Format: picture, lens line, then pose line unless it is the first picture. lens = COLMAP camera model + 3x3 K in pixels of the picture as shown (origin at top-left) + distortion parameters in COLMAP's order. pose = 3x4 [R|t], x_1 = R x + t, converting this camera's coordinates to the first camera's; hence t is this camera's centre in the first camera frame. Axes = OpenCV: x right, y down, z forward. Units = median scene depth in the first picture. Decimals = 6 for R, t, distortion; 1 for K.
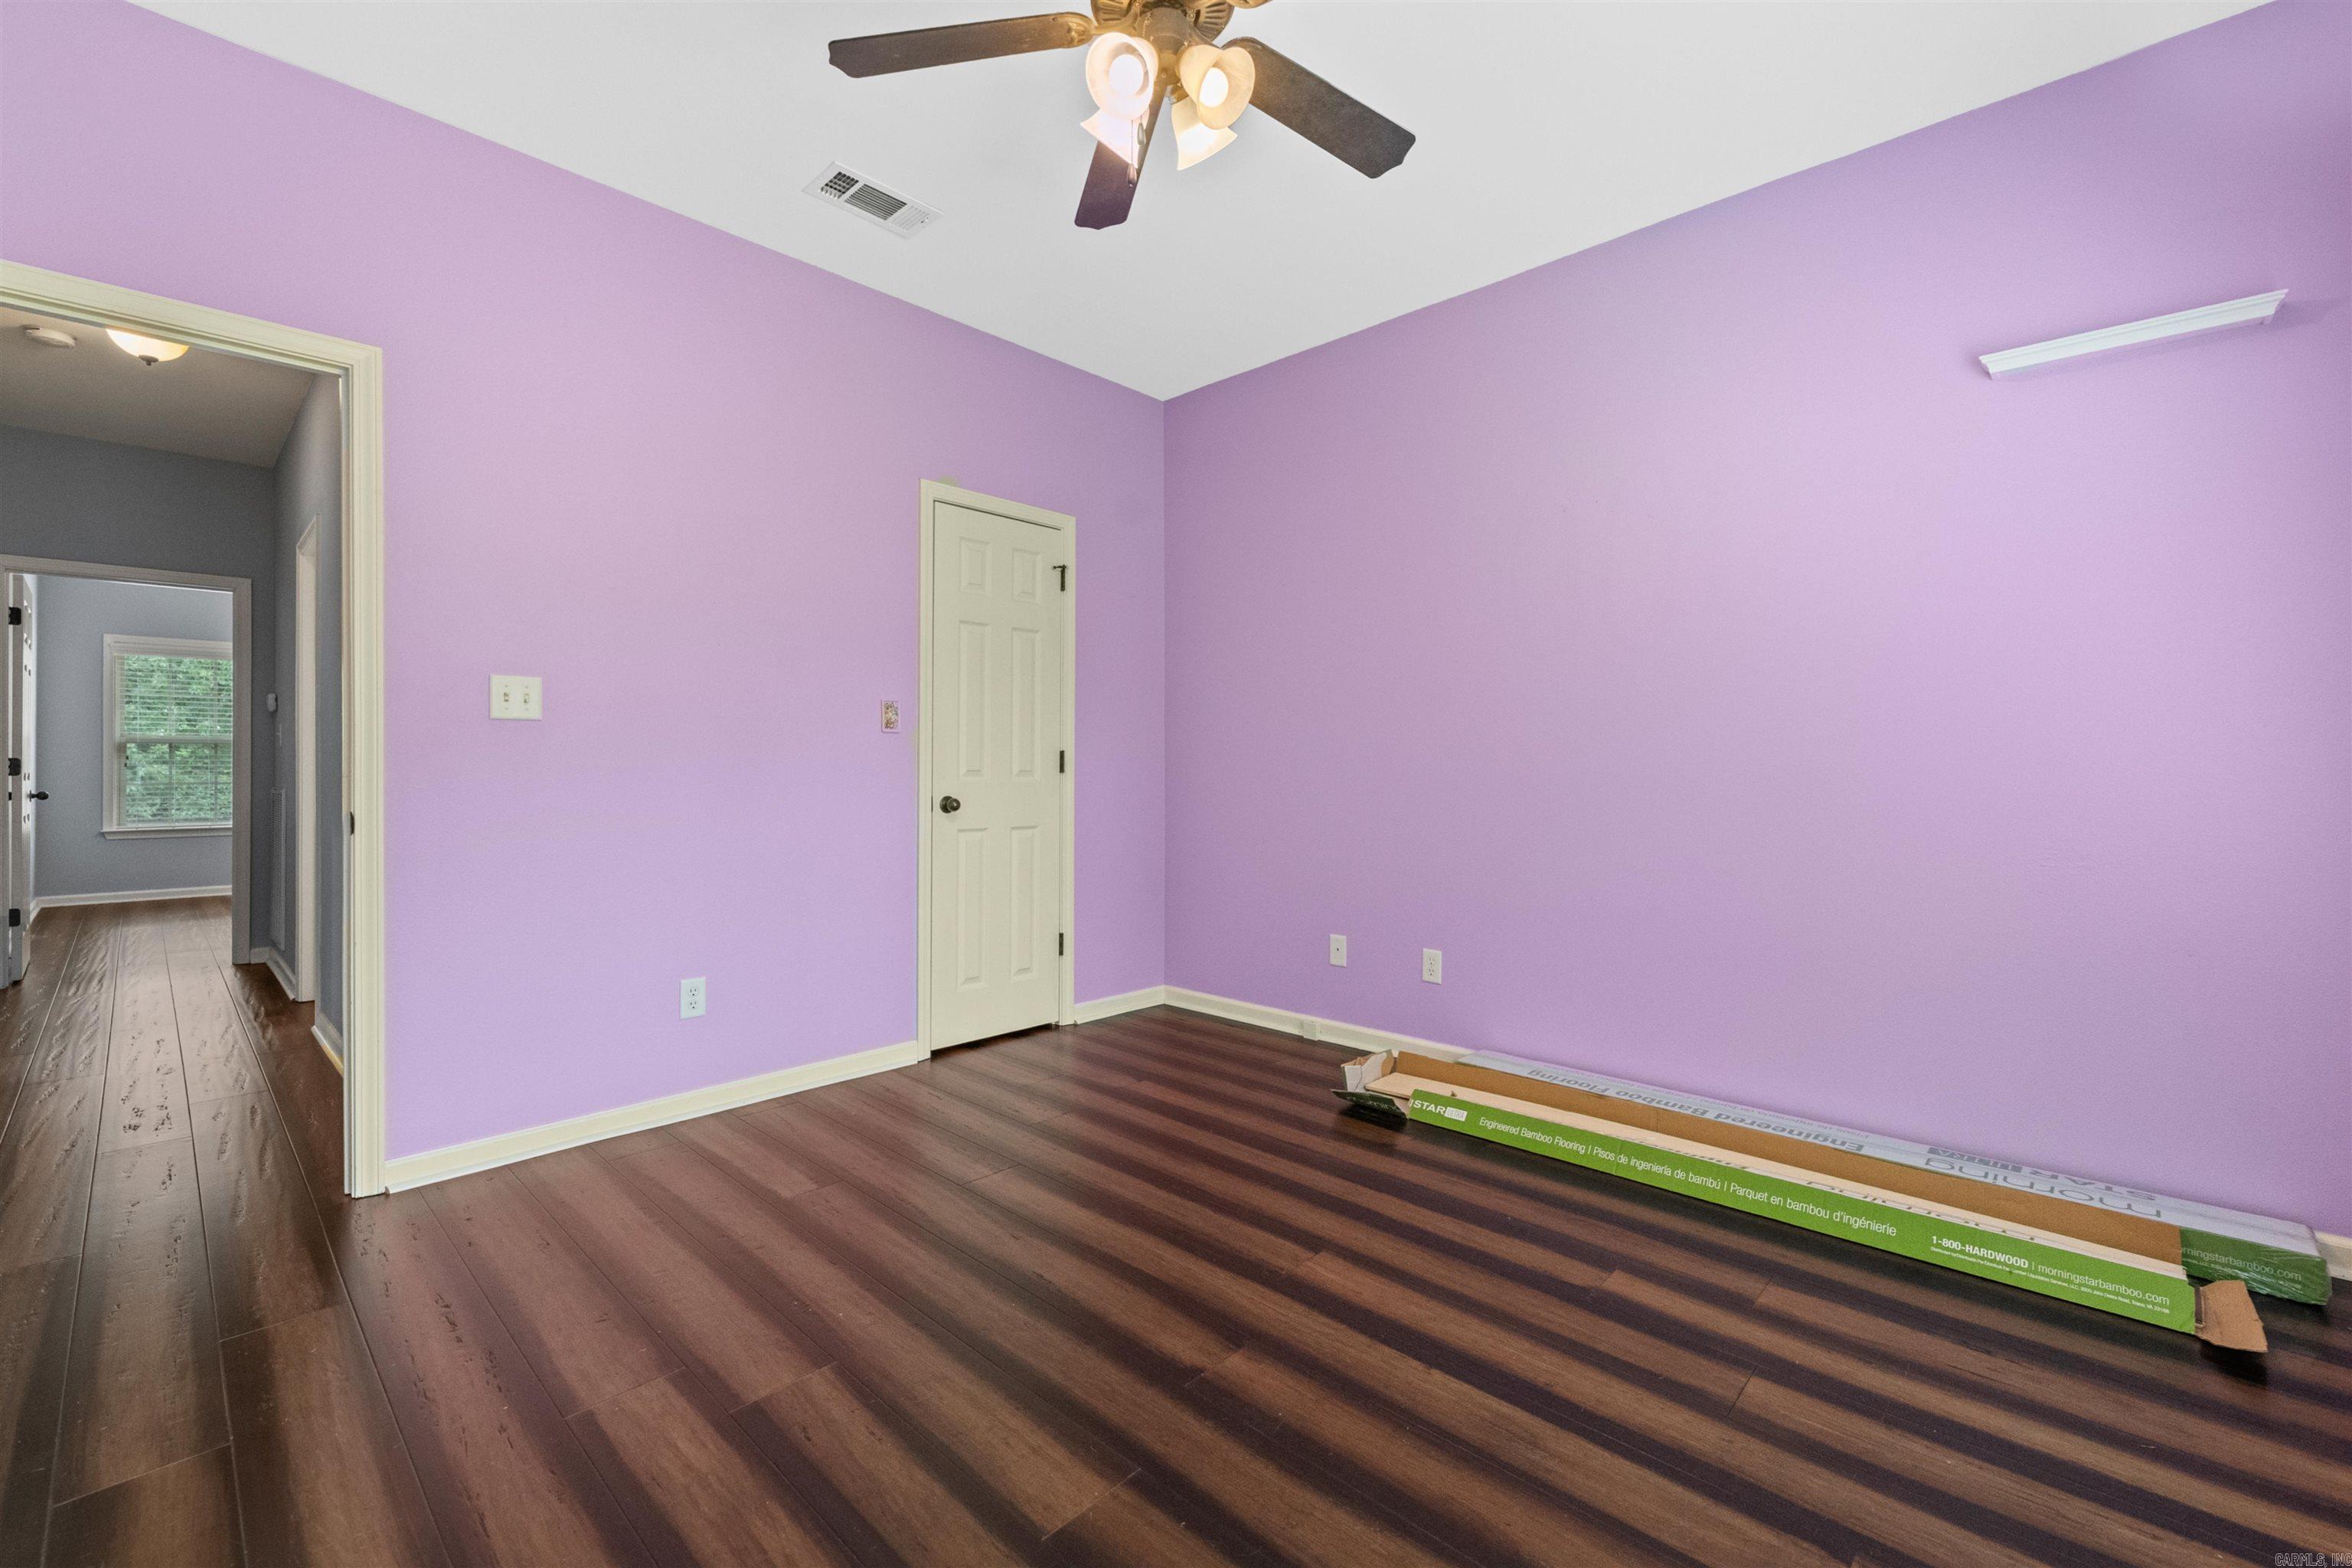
lens RADIAL K [[988.4, 0, 1165.1], [0, 988.4, 769.2], [0, 0, 1]] dist [0.001611, 0.000131]
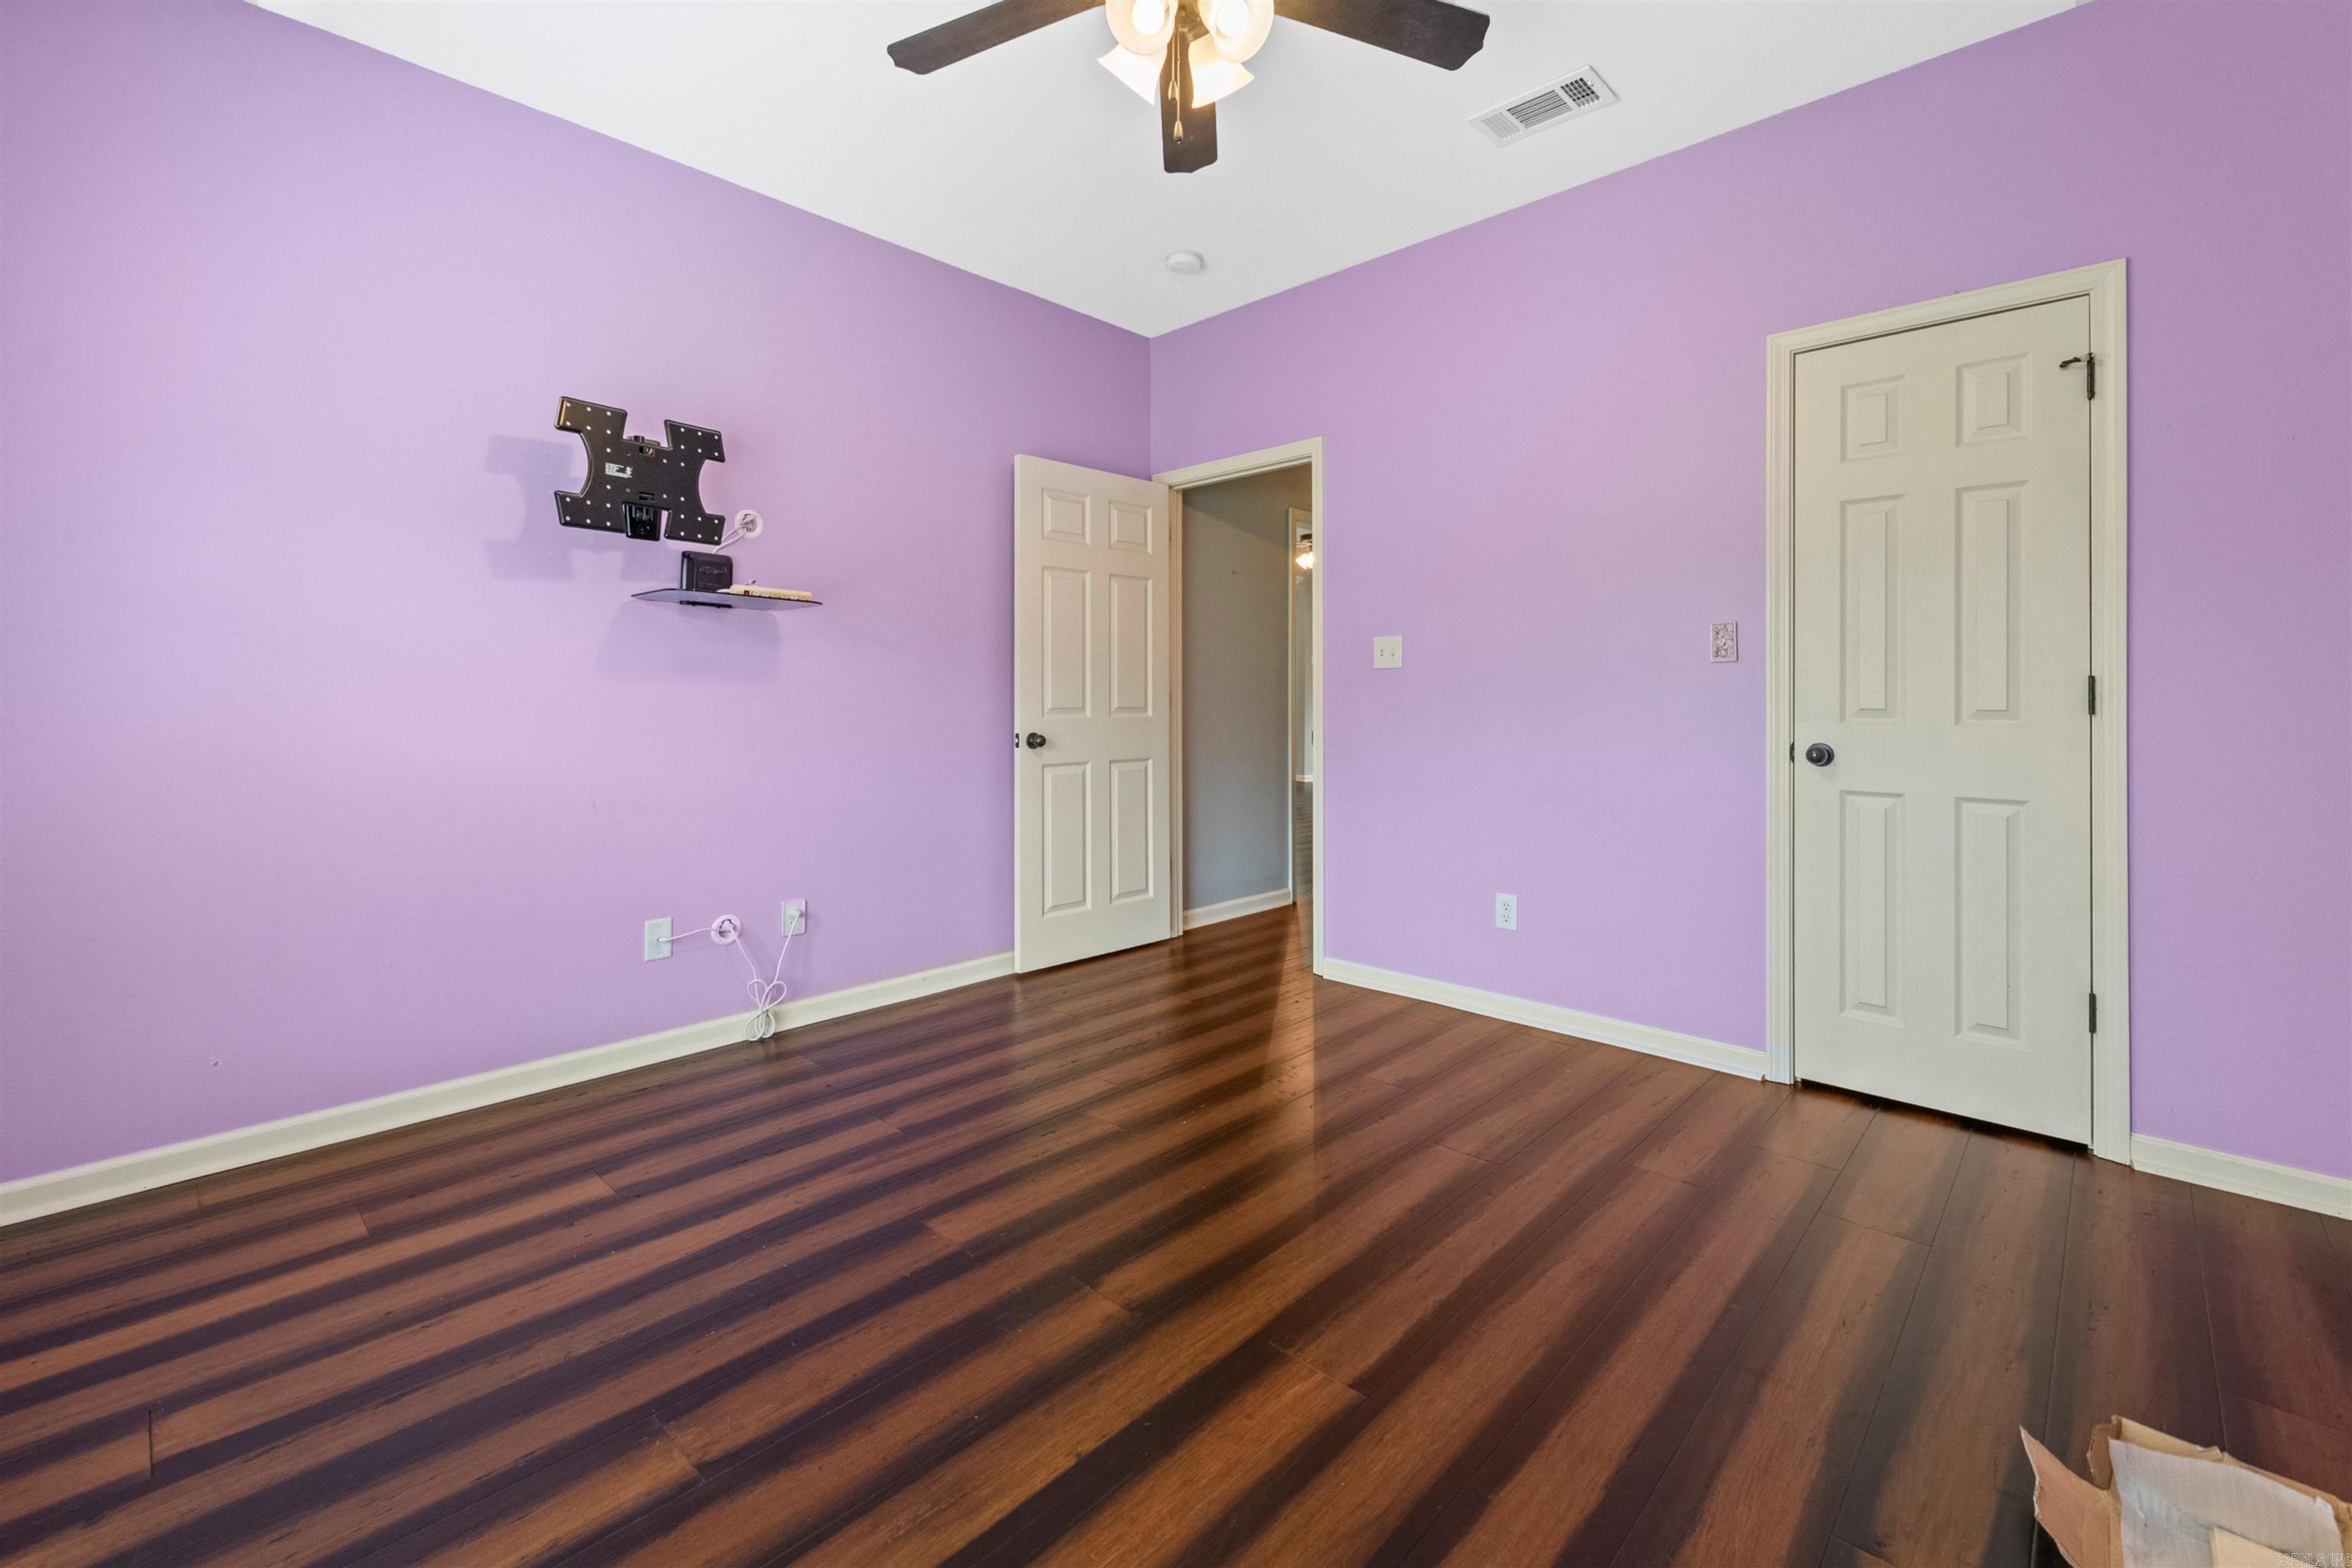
lens RADIAL K [[980.4, 0, 1180.5], [0, 980.4, 701.6], [0, 0, 1]] dist [0.001204, -0.000006]
pose [[0.010675, 0.001189, -0.999942, 0.617630], [-0.002636, 0.999996, 0.001160, -0.004833], [0.999940, 0.002623, 0.010679, 0.622405]]
